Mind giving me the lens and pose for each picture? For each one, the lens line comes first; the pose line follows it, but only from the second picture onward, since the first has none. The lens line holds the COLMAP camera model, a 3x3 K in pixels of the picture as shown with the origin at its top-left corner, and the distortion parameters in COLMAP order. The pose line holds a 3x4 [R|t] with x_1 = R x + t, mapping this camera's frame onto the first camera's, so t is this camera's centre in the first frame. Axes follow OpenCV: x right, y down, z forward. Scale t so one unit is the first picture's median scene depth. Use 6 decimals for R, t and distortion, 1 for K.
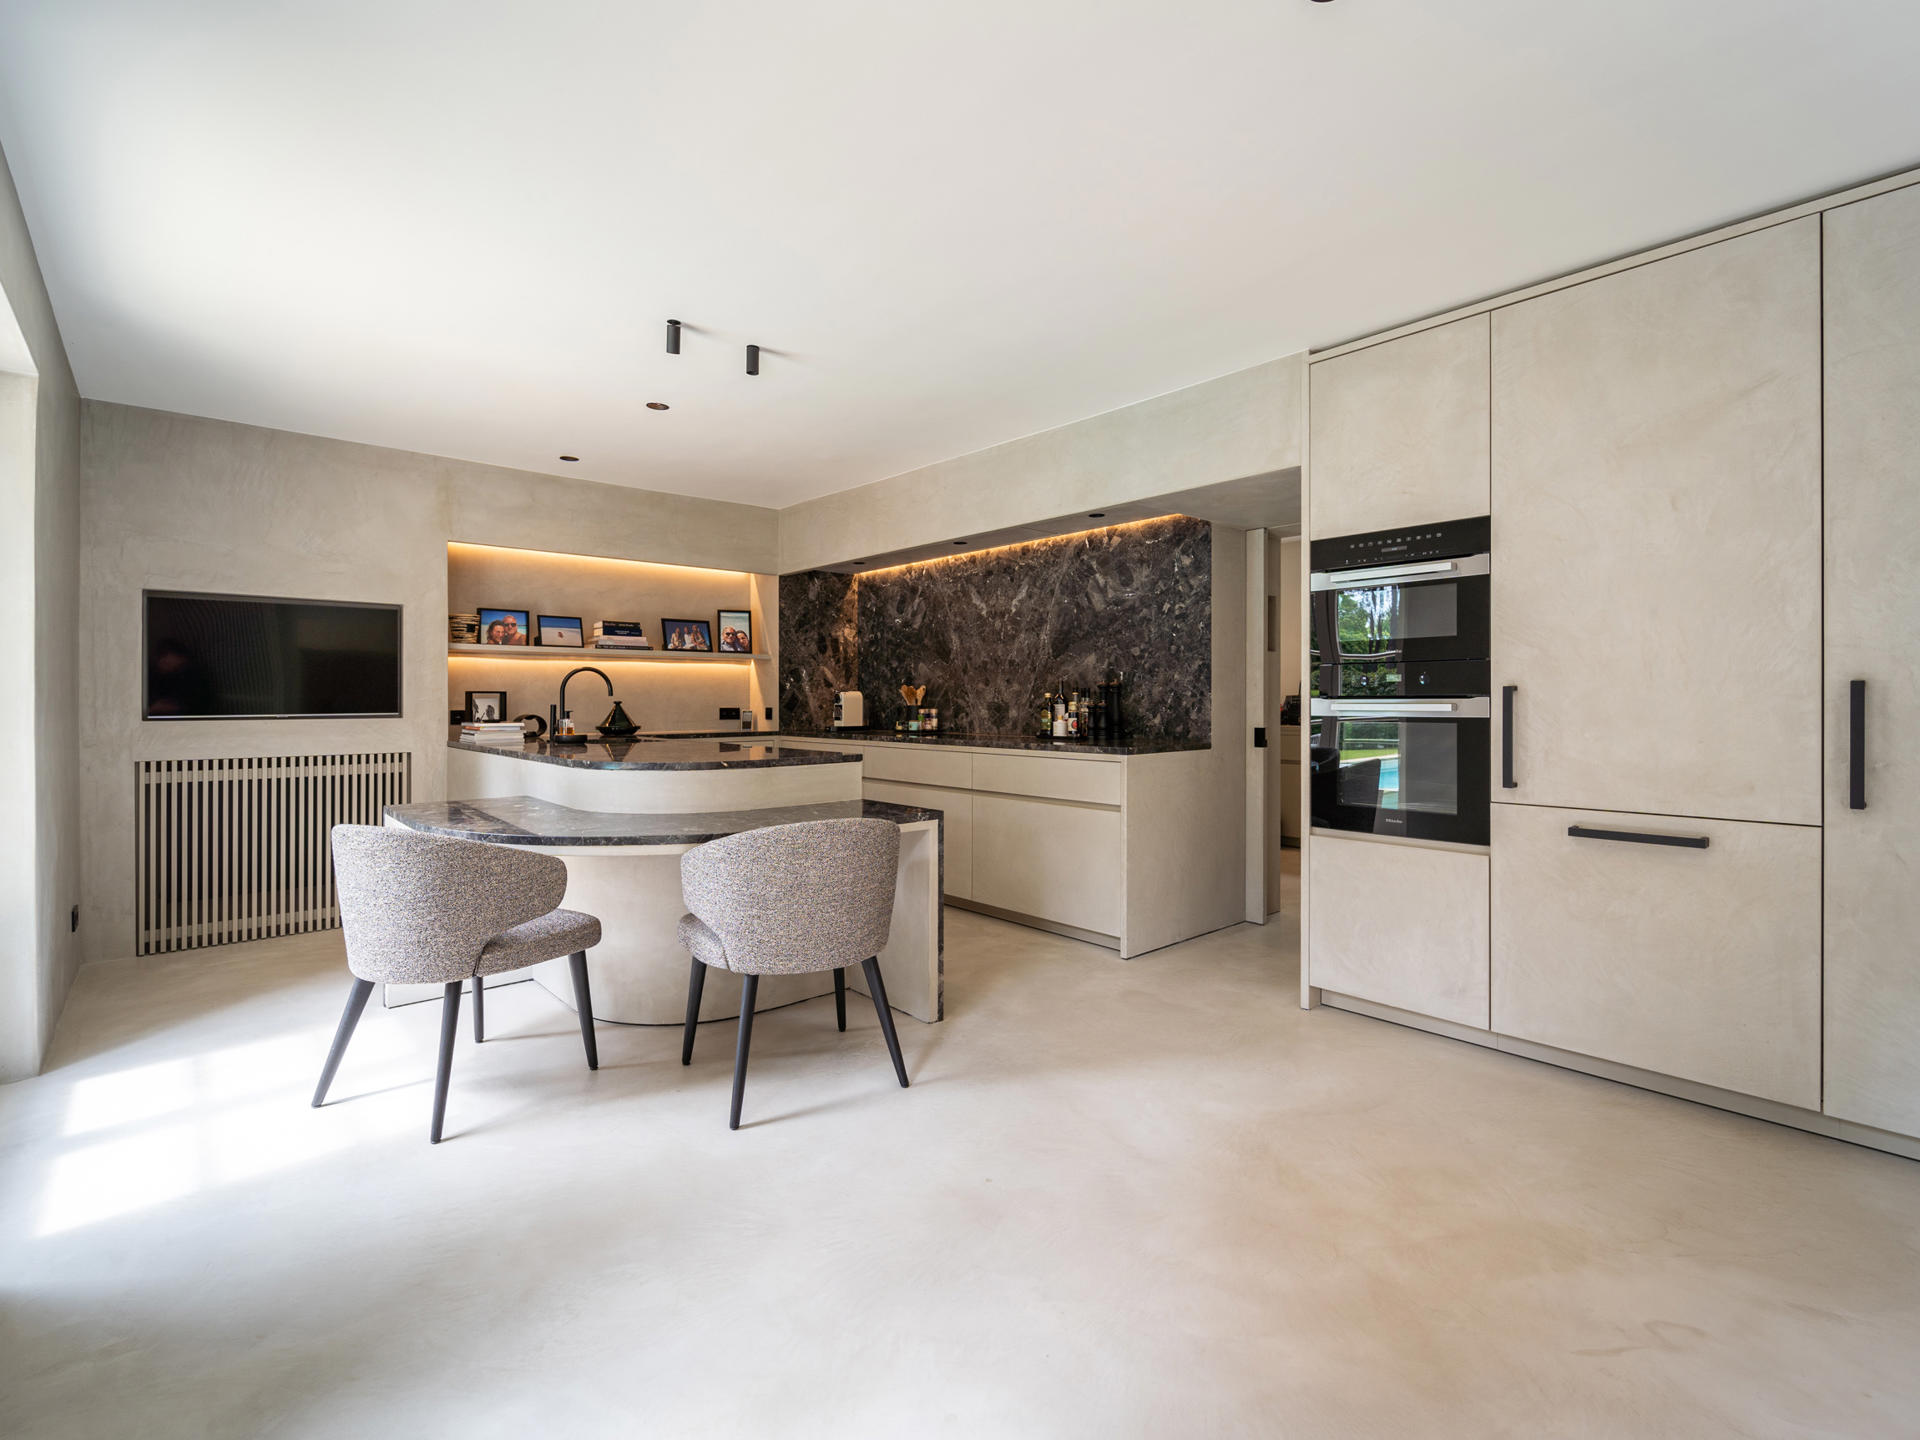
lens RADIAL K [[871.6, 0, 955.6], [0, 871.6, 664.6], [0, 0, 1]] dist [0.000410, -0.000690]
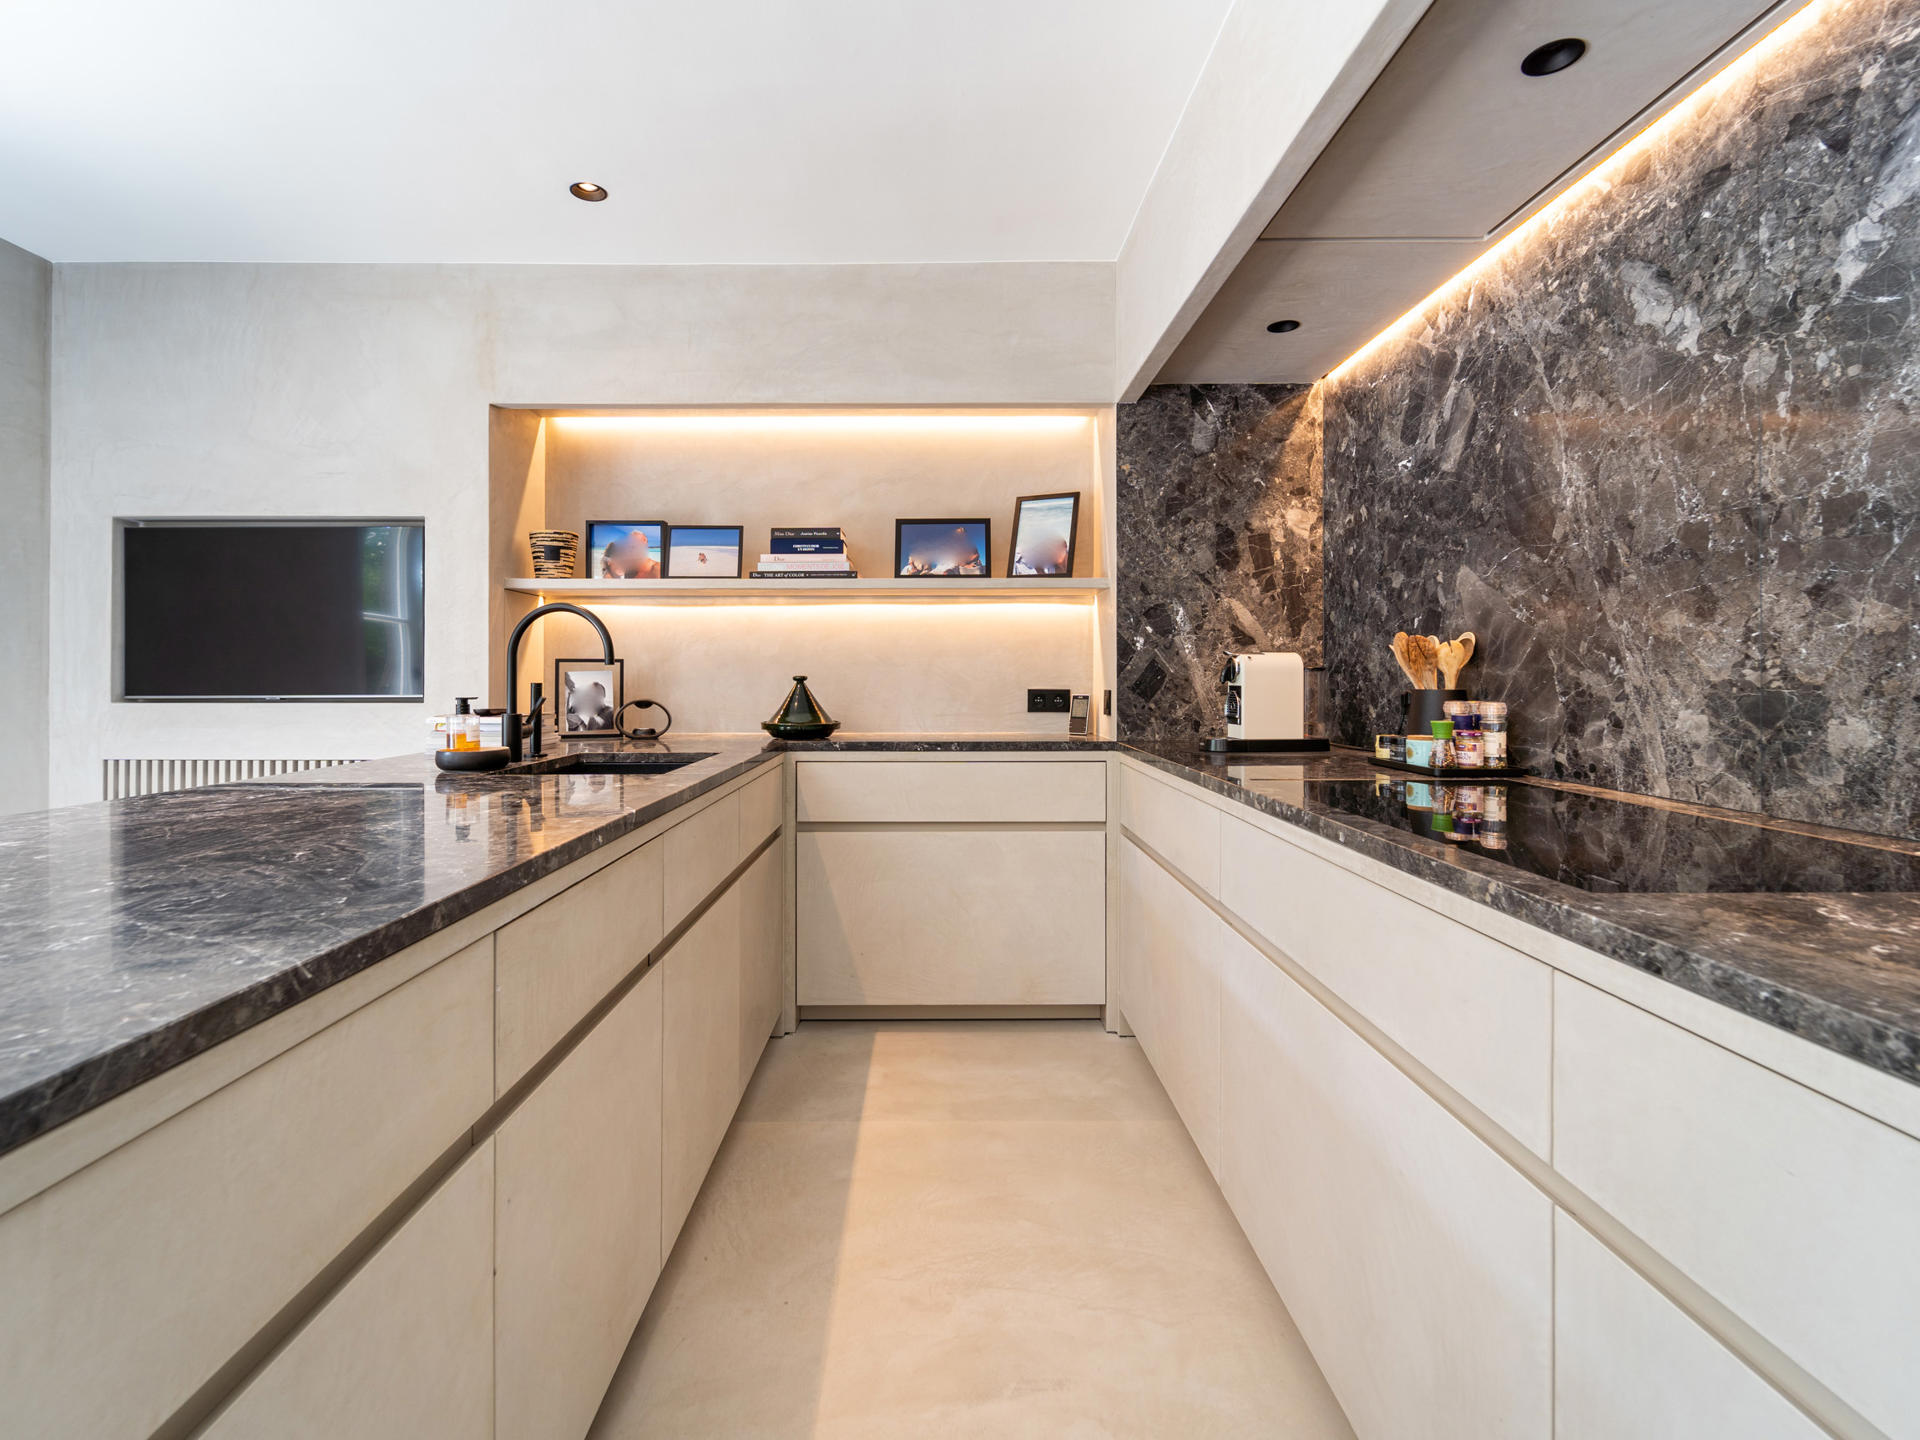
lens RADIAL K [[871.6, 0, 955.6], [0, 871.6, 664.6], [0, 0, 1]] dist [0.000410, -0.000690]
pose [[0.756289, -0.006600, -0.654204, 0.034039], [0.025539, 0.999485, 0.019442, 0.024894], [0.653739, -0.031412, 0.756068, 0.605844]]
